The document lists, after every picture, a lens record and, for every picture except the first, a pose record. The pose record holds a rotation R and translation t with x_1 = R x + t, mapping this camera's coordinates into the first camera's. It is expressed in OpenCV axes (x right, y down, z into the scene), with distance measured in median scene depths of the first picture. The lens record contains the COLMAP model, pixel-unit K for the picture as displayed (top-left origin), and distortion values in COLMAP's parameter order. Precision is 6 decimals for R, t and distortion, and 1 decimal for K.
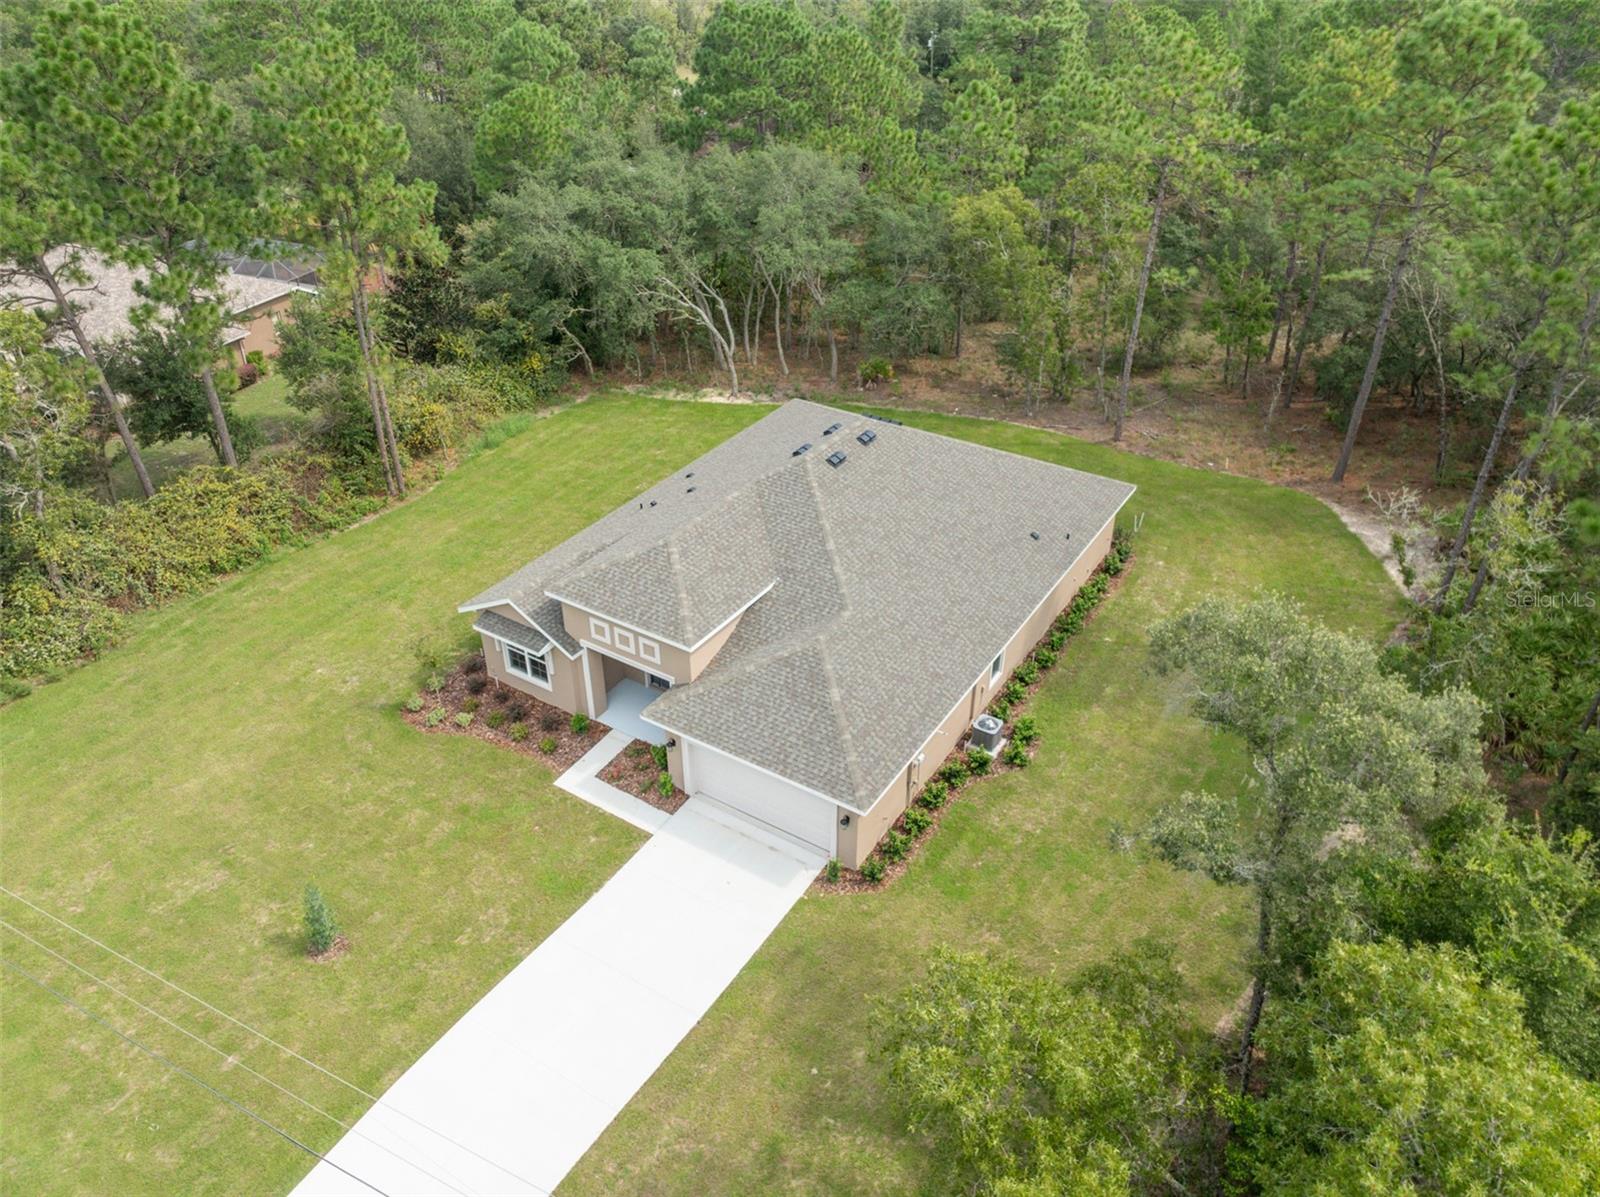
lens RADIAL K [[1180.5, 0, 800.0], [0, 1180.5, 598.5], [0, 0, 1]] dist [-0.005287, -0.008451]
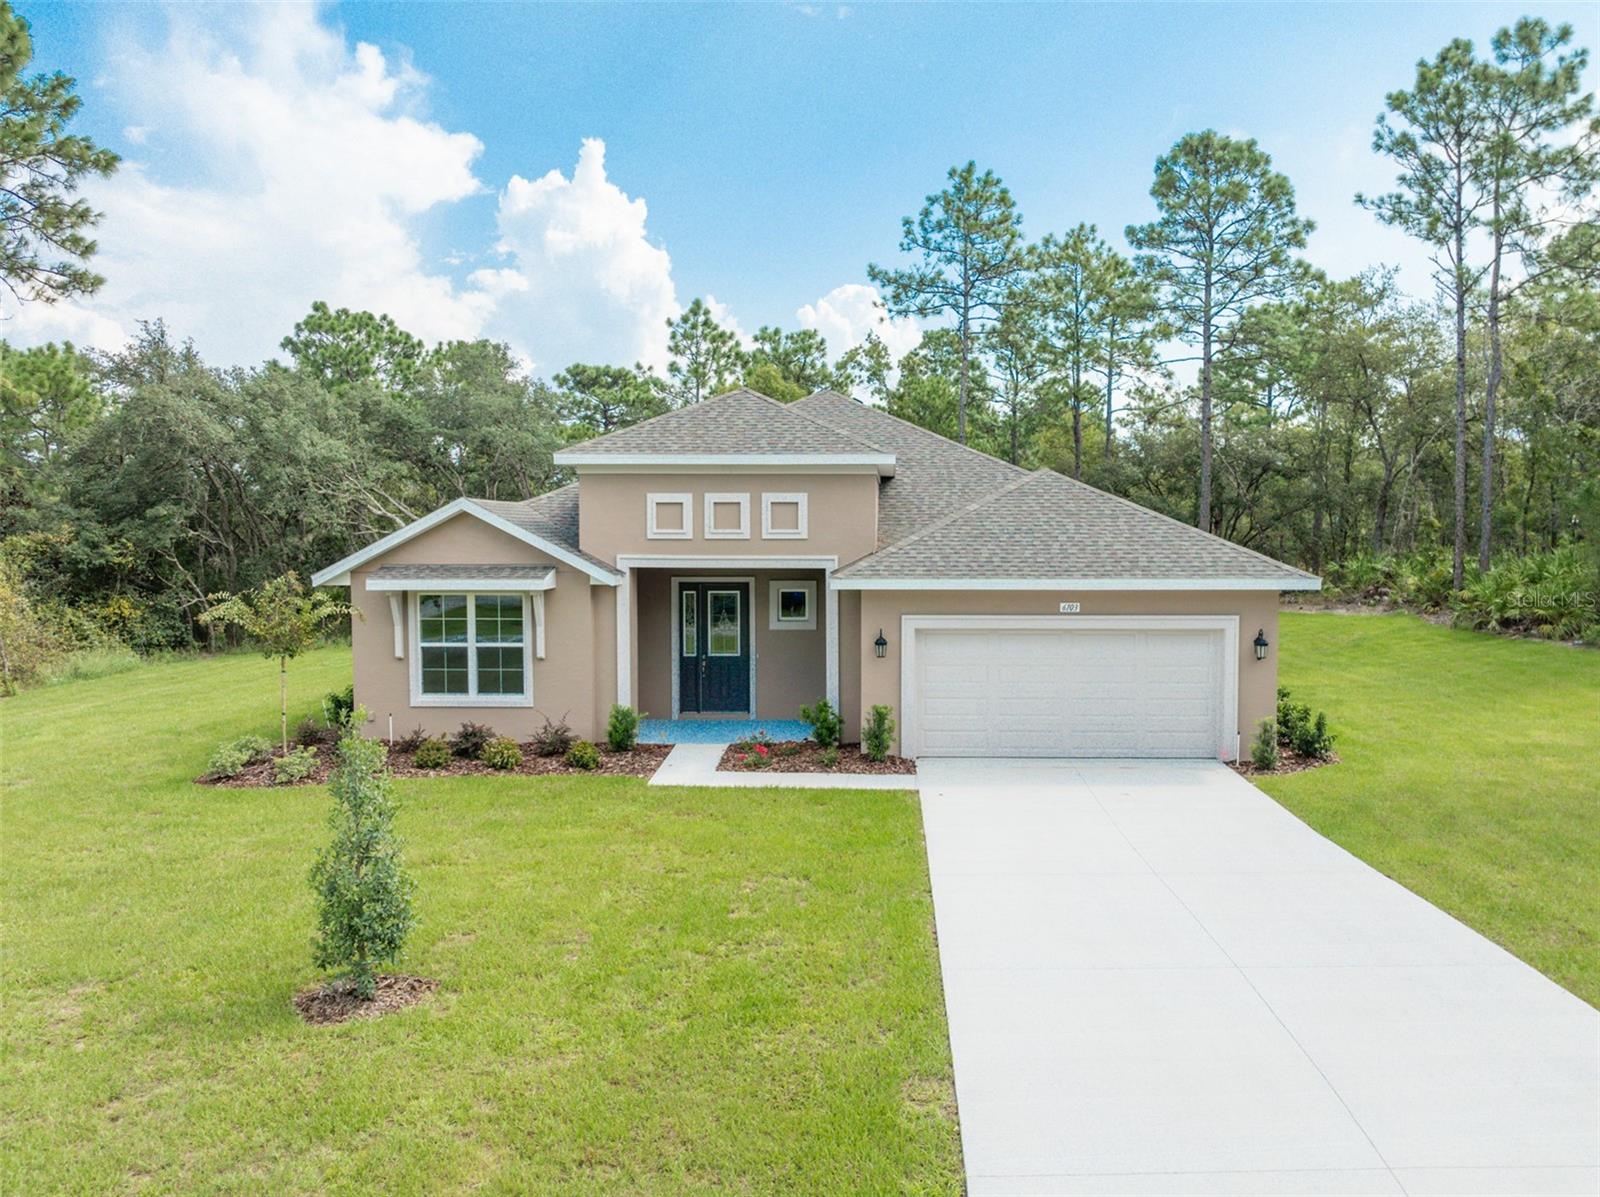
lens RADIAL K [[1180.5, 0, 800.0], [0, 1180.5, 598.5], [0, 0, 1]] dist [-0.005287, -0.008451]
pose [[0.862833, -0.038145, 0.504048, -0.396308], [0.305247, 0.834132, -0.459399, 0.332565], [-0.402919, 0.550244, 0.731360, 0.594491]]
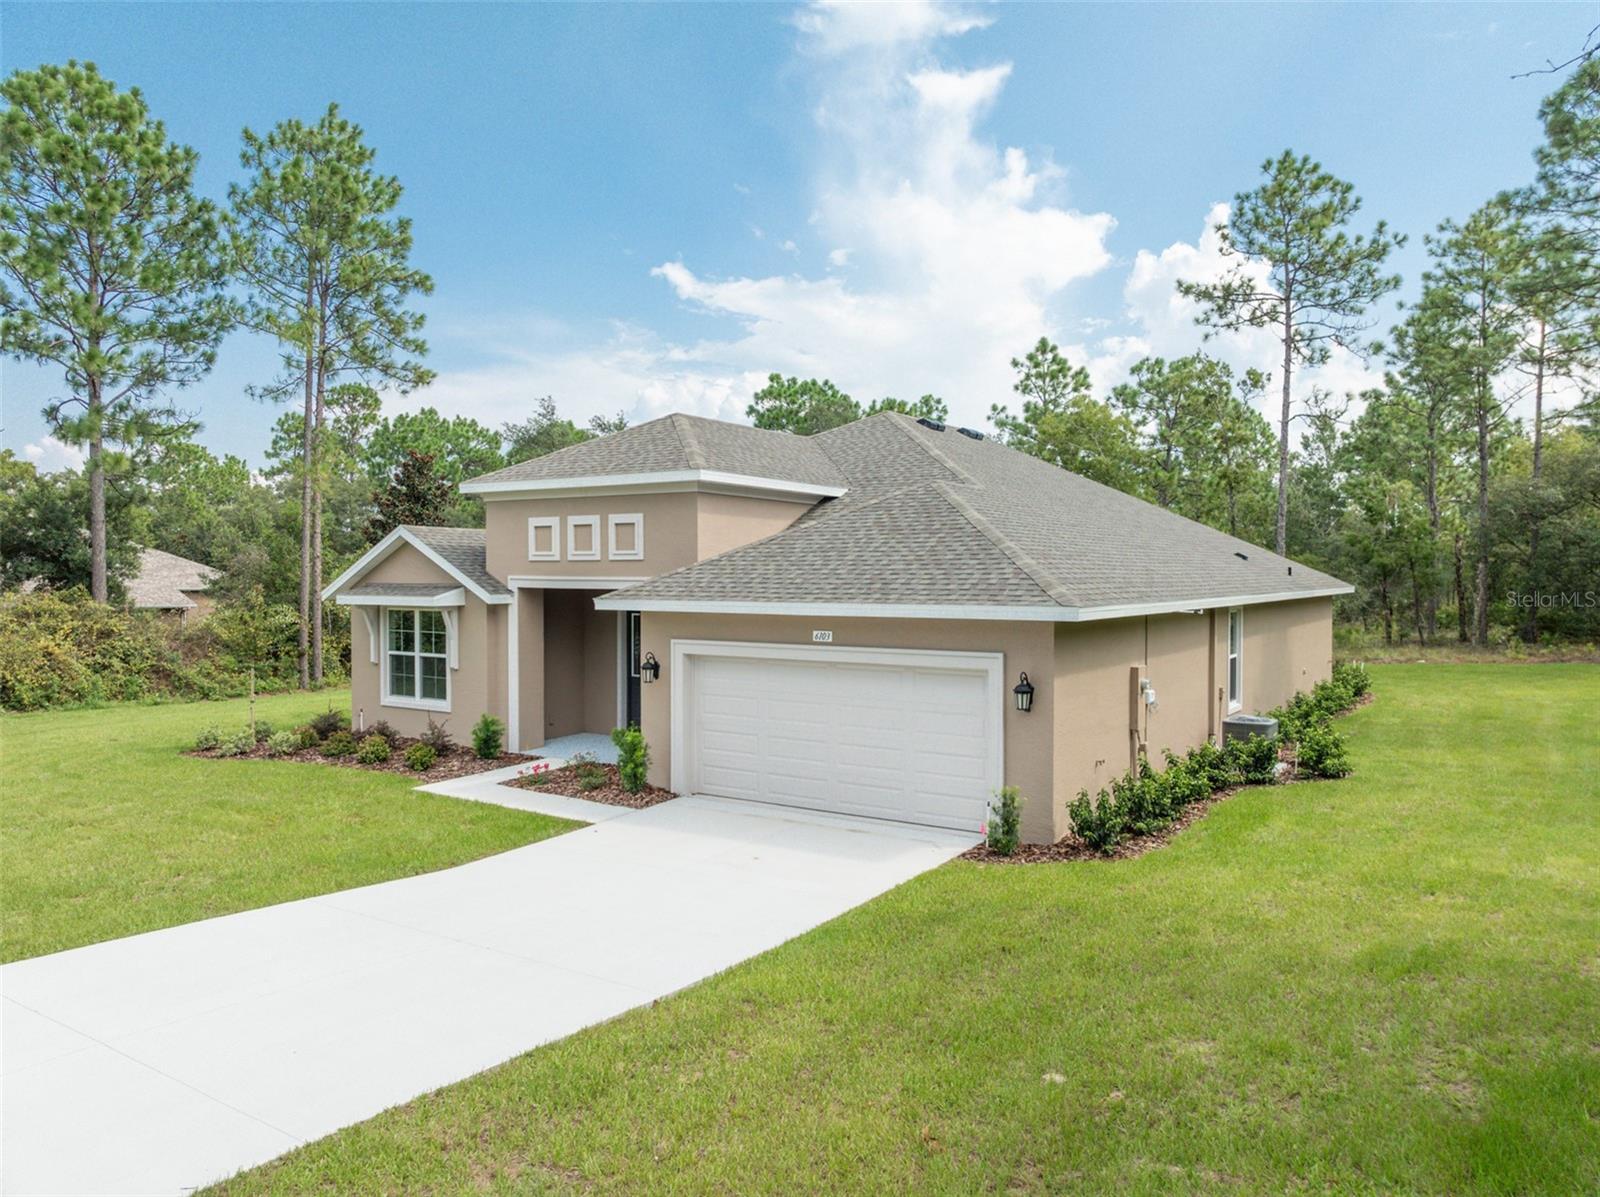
lens RADIAL K [[1094.0, 0, 800.0], [0, 1094.0, 598.5], [0, 0, 1]] dist [-0.022532, 0.002739]
pose [[0.999888, -0.006183, -0.013643, -0.036891], [-0.002757, 0.819287, -0.573376, 0.359017], [0.014723, 0.573350, 0.819179, 0.581250]]
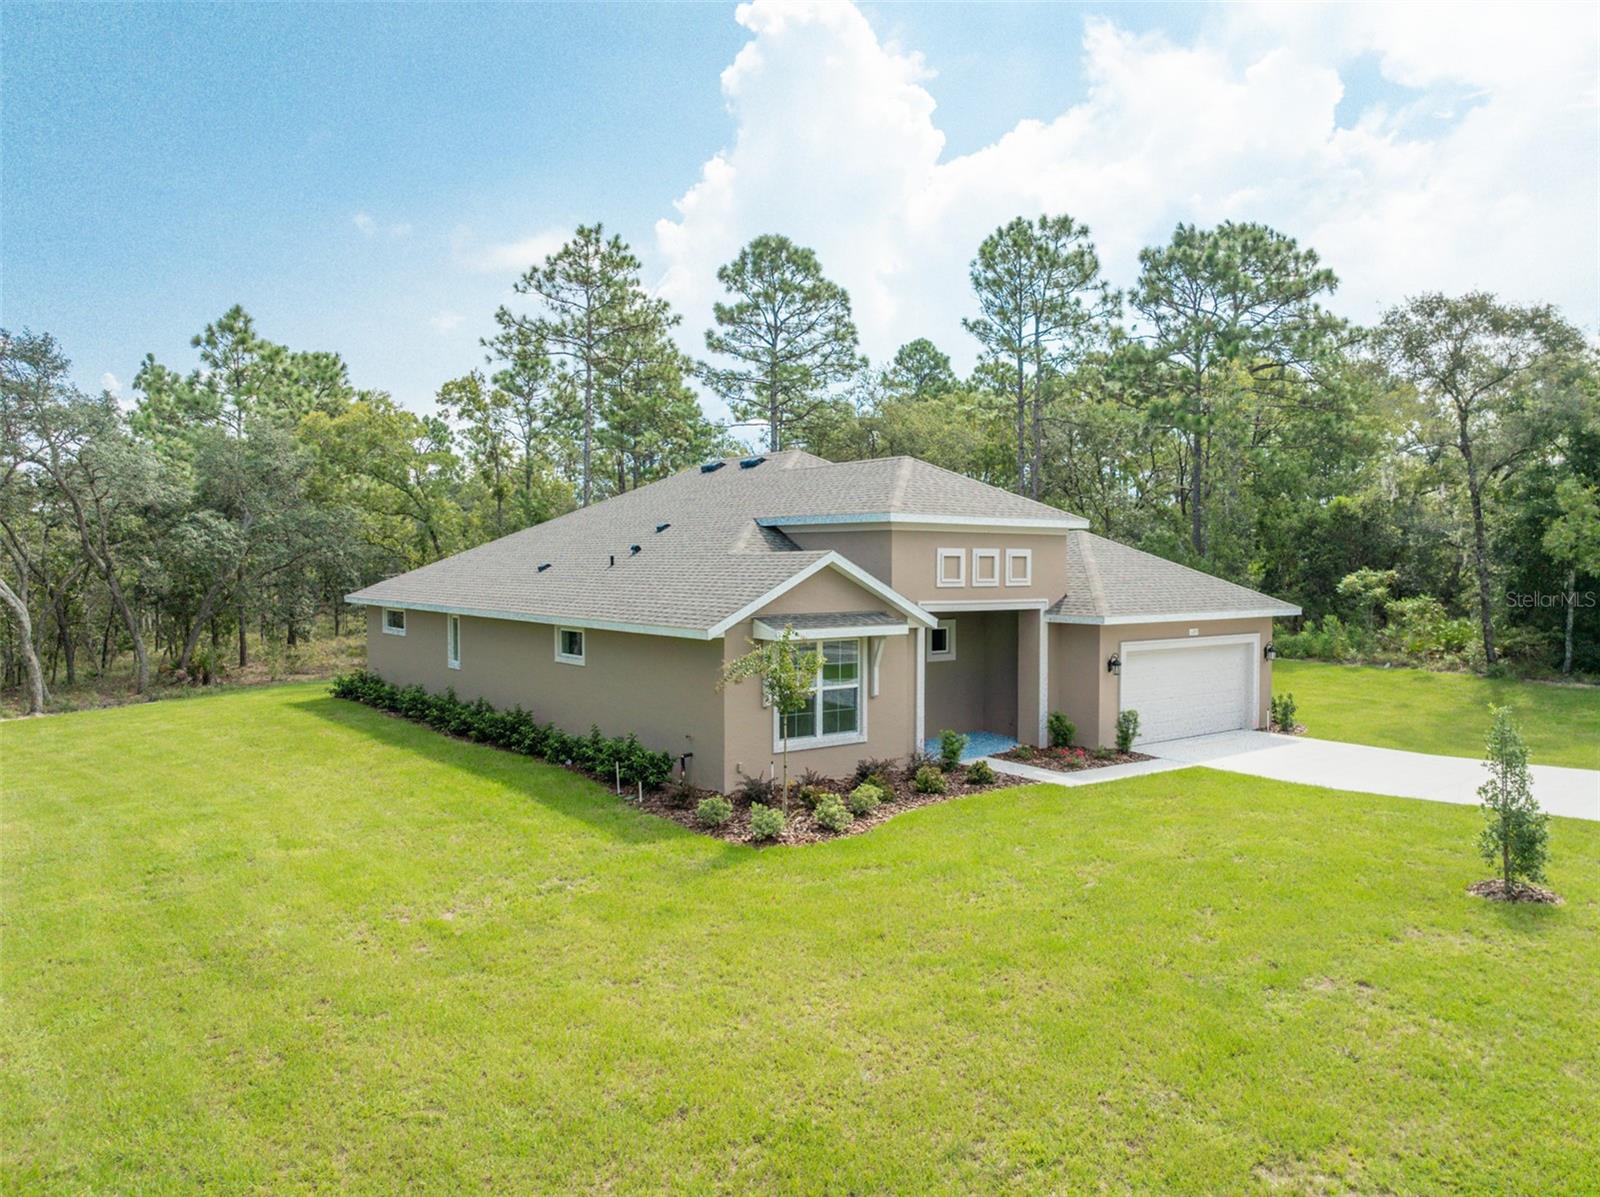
lens RADIAL K [[1180.5, 0, 800.0], [0, 1180.5, 598.5], [0, 0, 1]] dist [-0.005287, -0.008451]
pose [[0.342088, -0.036012, 0.938978, -0.805802], [0.556643, 0.812831, -0.171622, 0.107186], [-0.757050, 0.581385, 0.298105, 0.880855]]
